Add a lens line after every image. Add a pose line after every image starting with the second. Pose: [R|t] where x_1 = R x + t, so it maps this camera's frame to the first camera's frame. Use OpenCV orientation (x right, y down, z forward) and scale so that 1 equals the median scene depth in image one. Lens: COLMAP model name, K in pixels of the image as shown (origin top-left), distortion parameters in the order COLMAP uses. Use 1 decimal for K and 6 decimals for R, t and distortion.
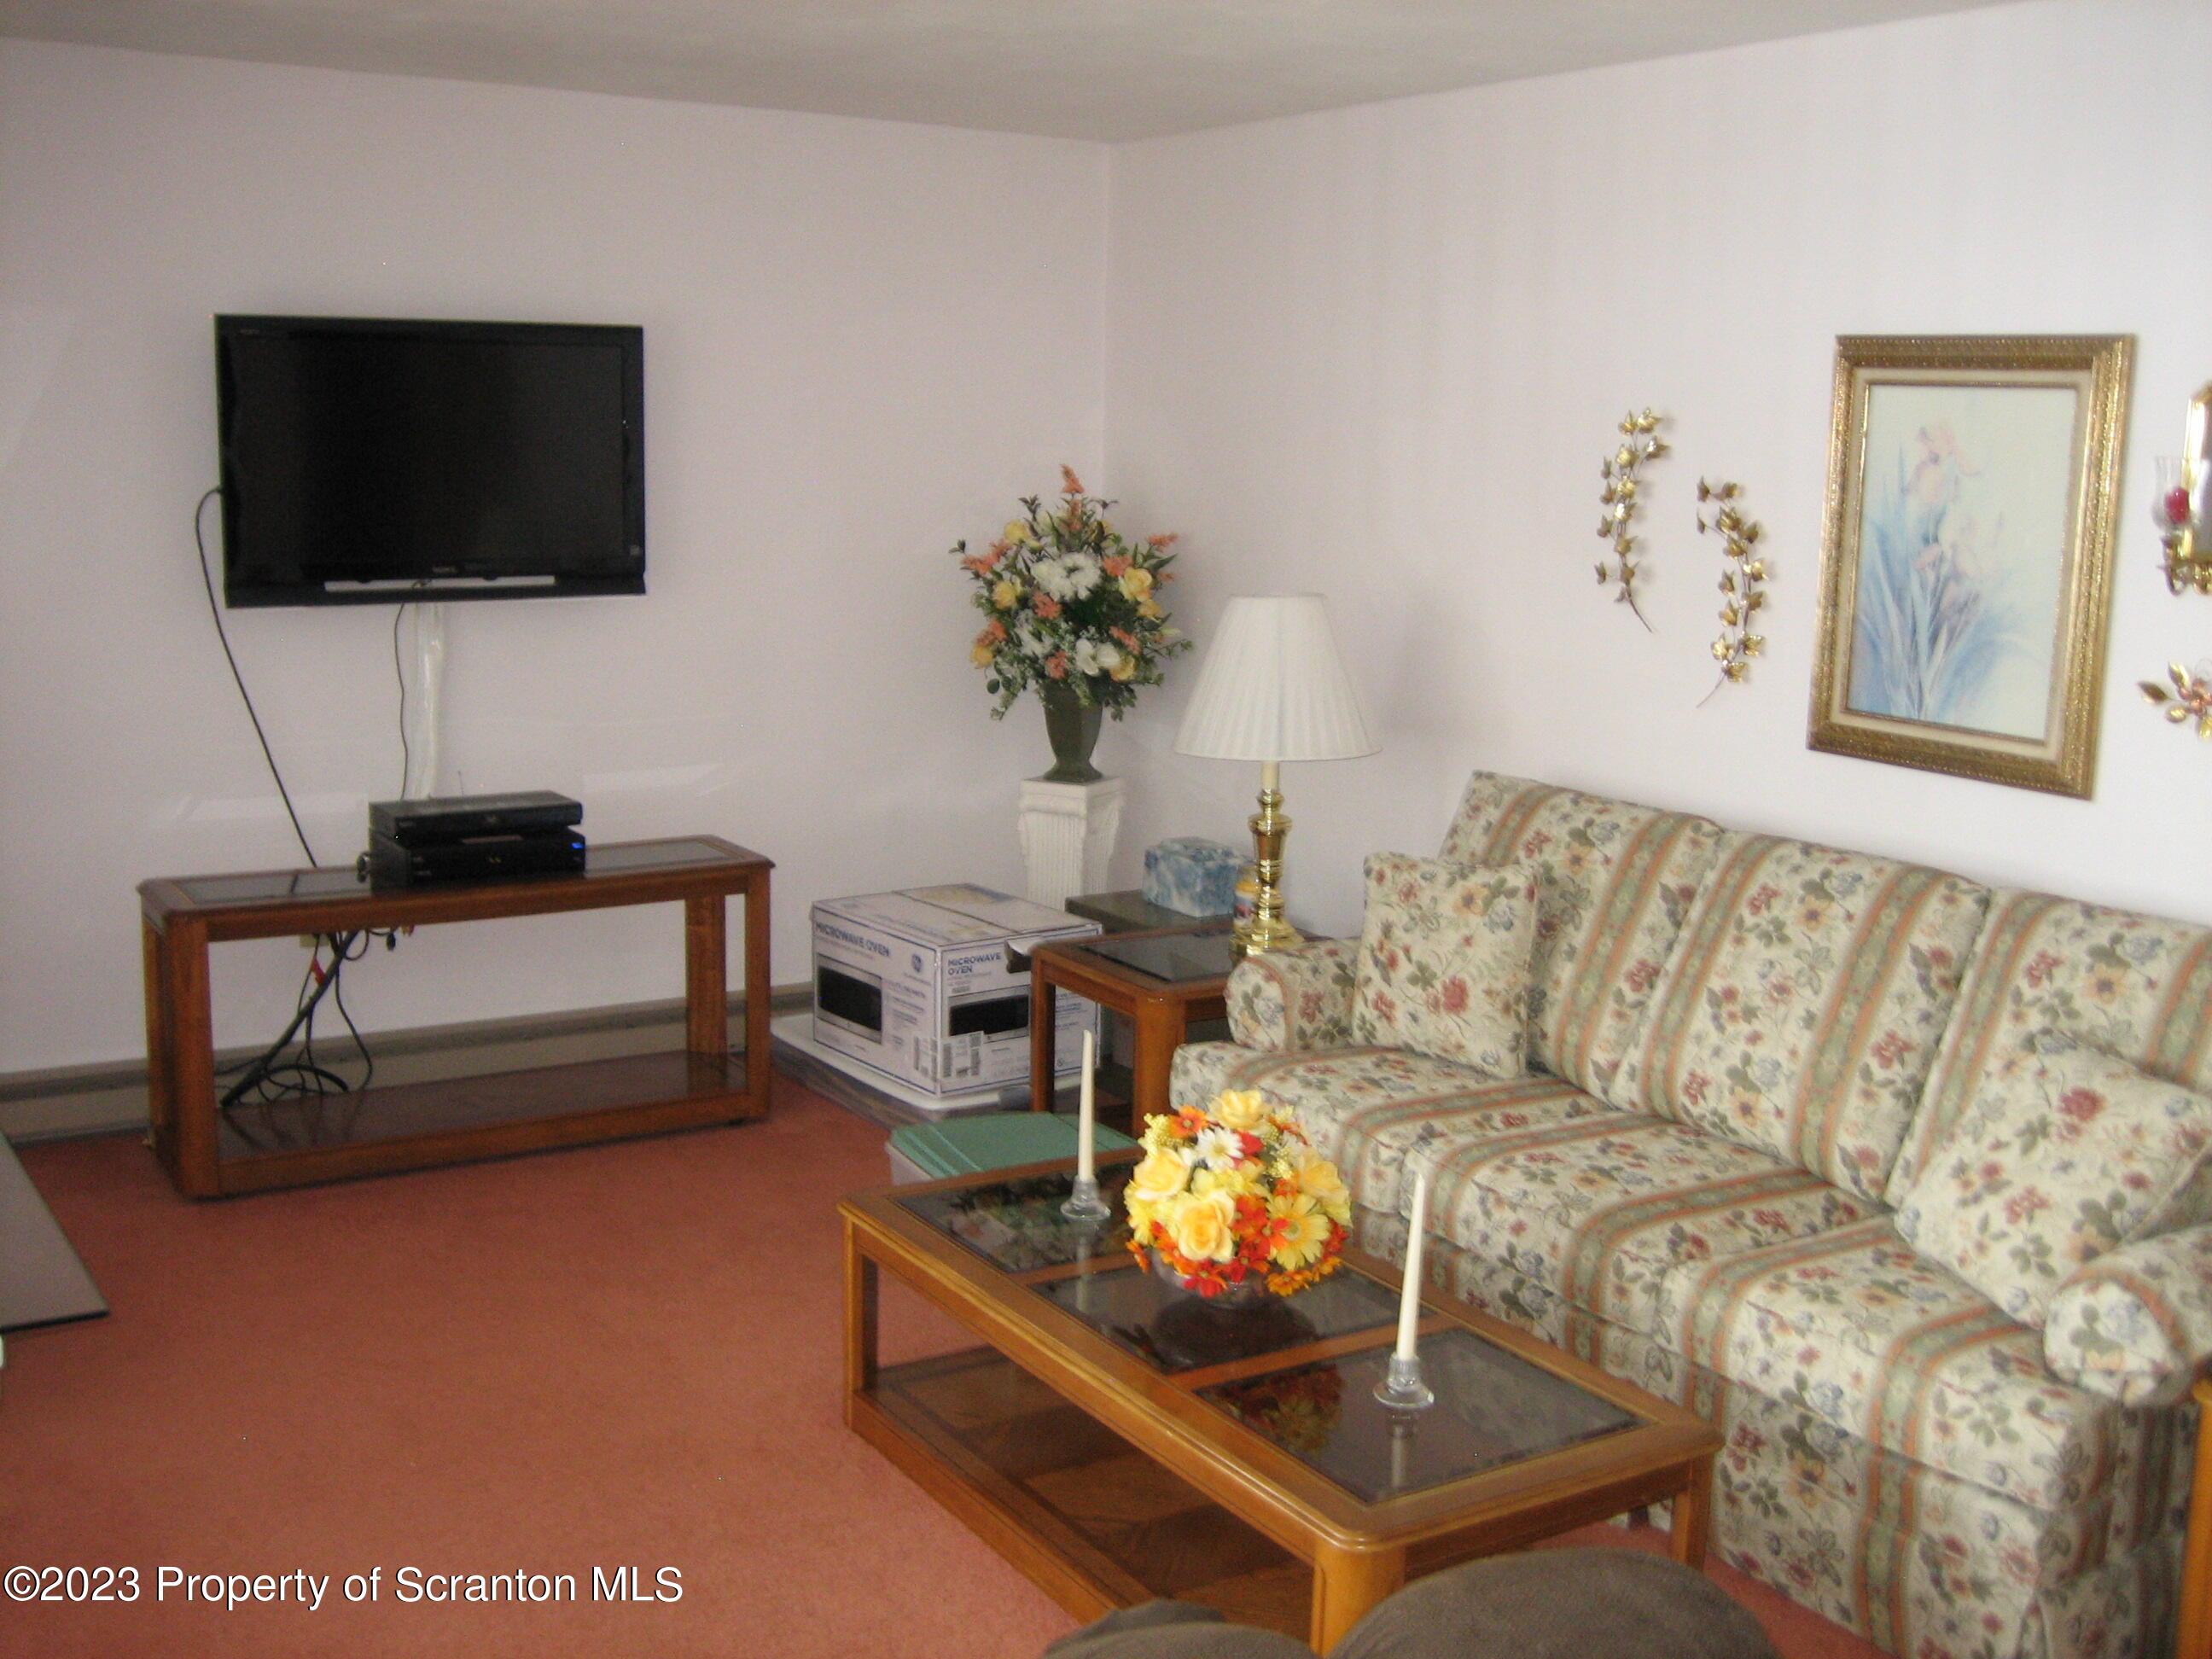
lens RADIAL K [[2334.4, 0, 1103.2], [0, 2334.4, 830.0], [0, 0, 1]] dist [-0.086855, 0.000000]
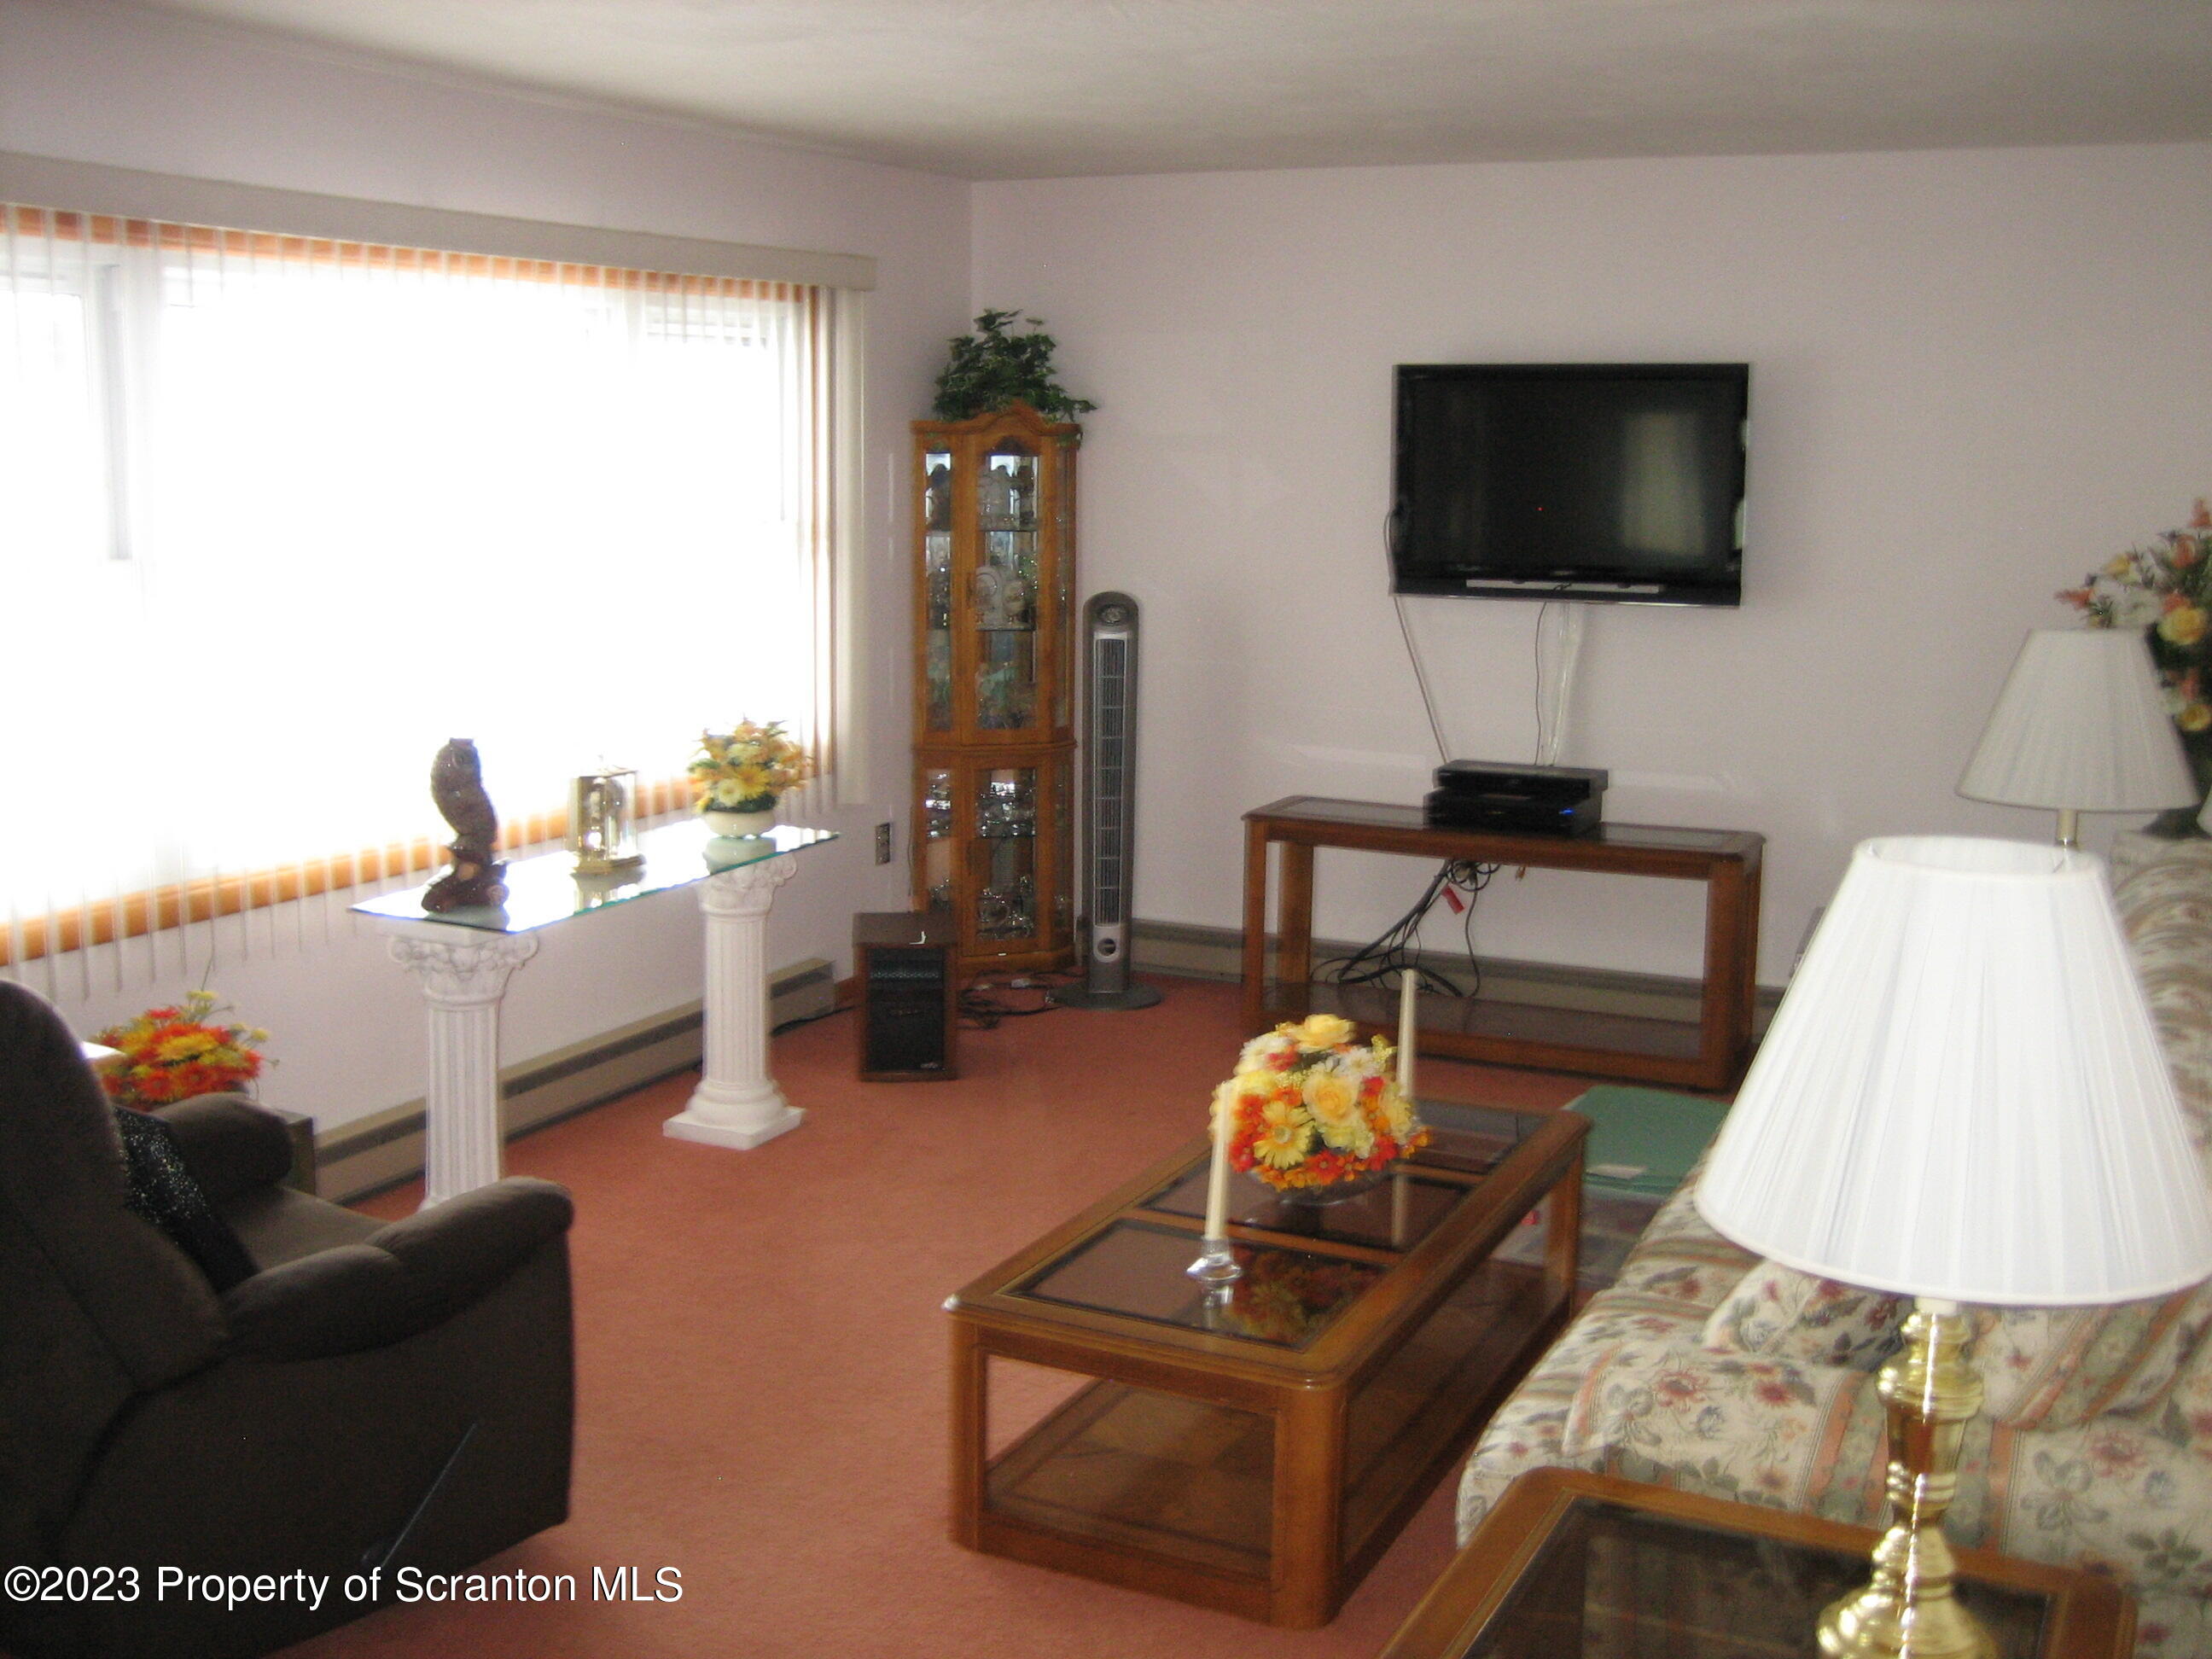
lens RADIAL K [[2334.4, 0, 1102.8], [0, 2334.4, 828.9], [0, 0, 1]] dist [-0.086855, 0.000000]
pose [[0.528926, 0.127009, -0.839111, 0.608477], [-0.143328, 0.987904, 0.059184, -0.020367], [0.836478, 0.088964, 0.540732, 0.172015]]
